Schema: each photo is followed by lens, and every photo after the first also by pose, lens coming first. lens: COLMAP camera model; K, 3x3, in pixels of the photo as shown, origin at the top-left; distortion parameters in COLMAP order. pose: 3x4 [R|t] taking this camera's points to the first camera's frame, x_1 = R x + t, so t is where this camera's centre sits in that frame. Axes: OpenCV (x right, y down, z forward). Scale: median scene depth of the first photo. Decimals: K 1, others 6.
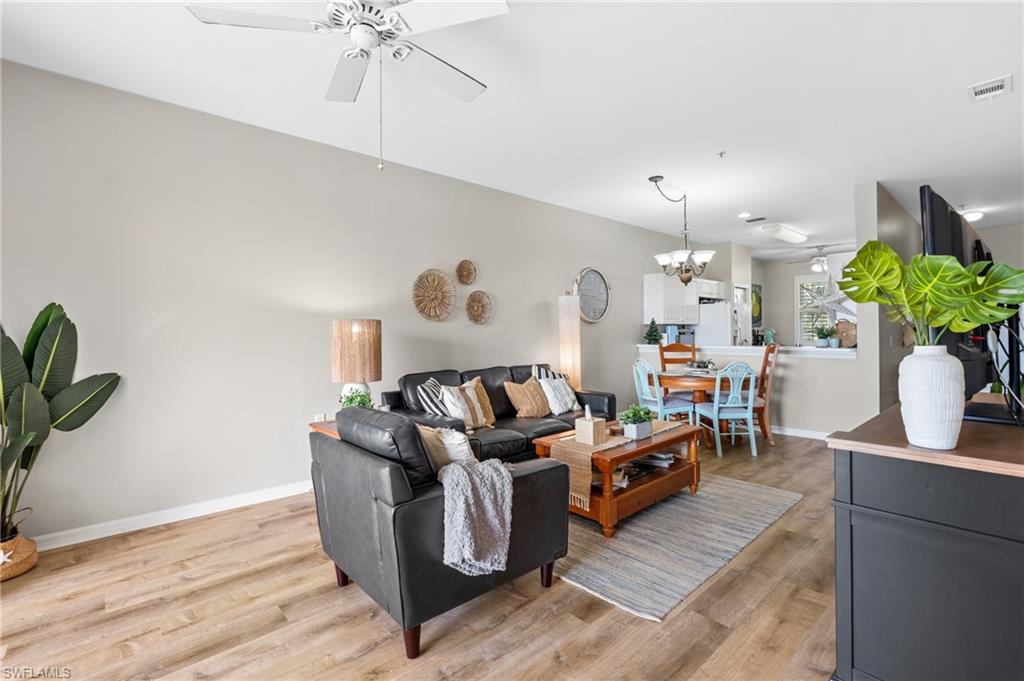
lens RADIAL K [[461.4, 0, 522.3], [0, 461.4, 335.2], [0, 0, 1]] dist [-0.004214, 0.001590]
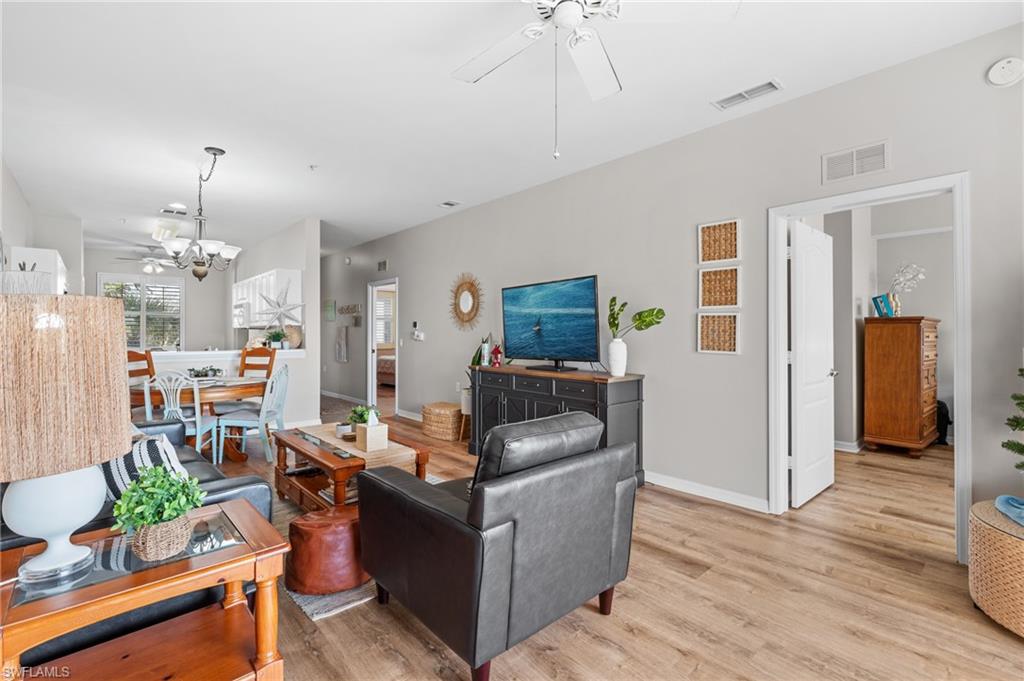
lens RADIAL K [[461.4, 0, 507.4], [0, 461.4, 332.4], [0, 0, 1]] dist [-0.004214, 0.001590]
pose [[0.023491, 0.008205, 0.999690, -0.550042], [0.011192, 0.999901, -0.008470, 0.001412], [-0.999661, 0.011388, 0.023396, 0.475771]]
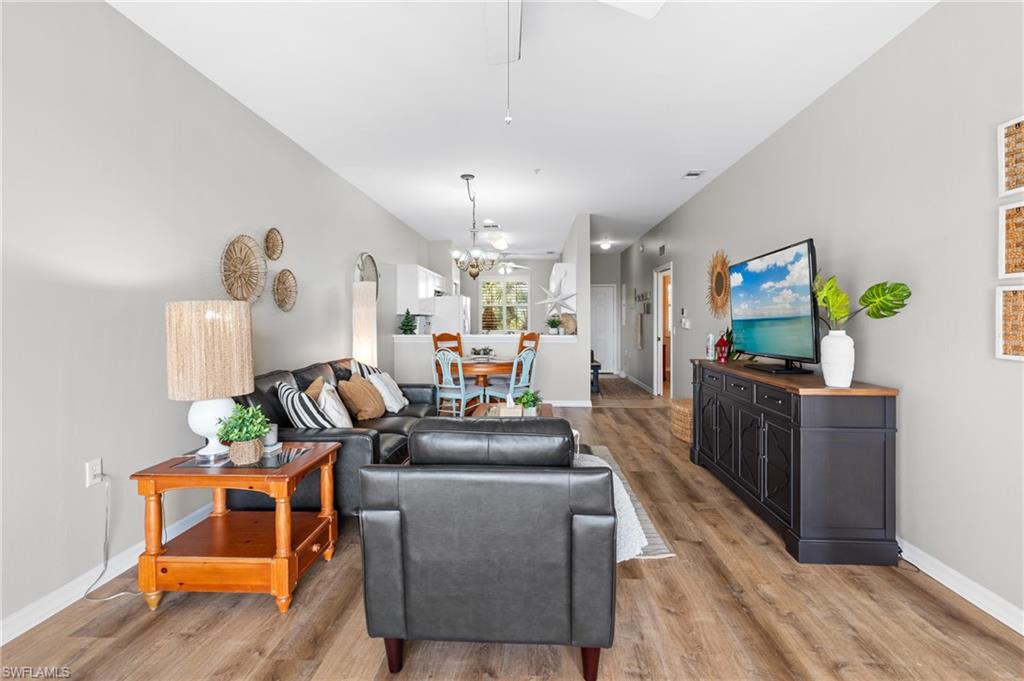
lens RADIAL K [[461.4, 0, 510.0], [0, 461.4, 322.8], [0, 0, 1]] dist [-0.004214, 0.001590]
pose [[0.722829, 0.003285, 0.691019, -0.385456], [0.001067, 0.999982, -0.005870, 0.000868], [-0.691026, 0.004981, 0.722812, 0.177609]]
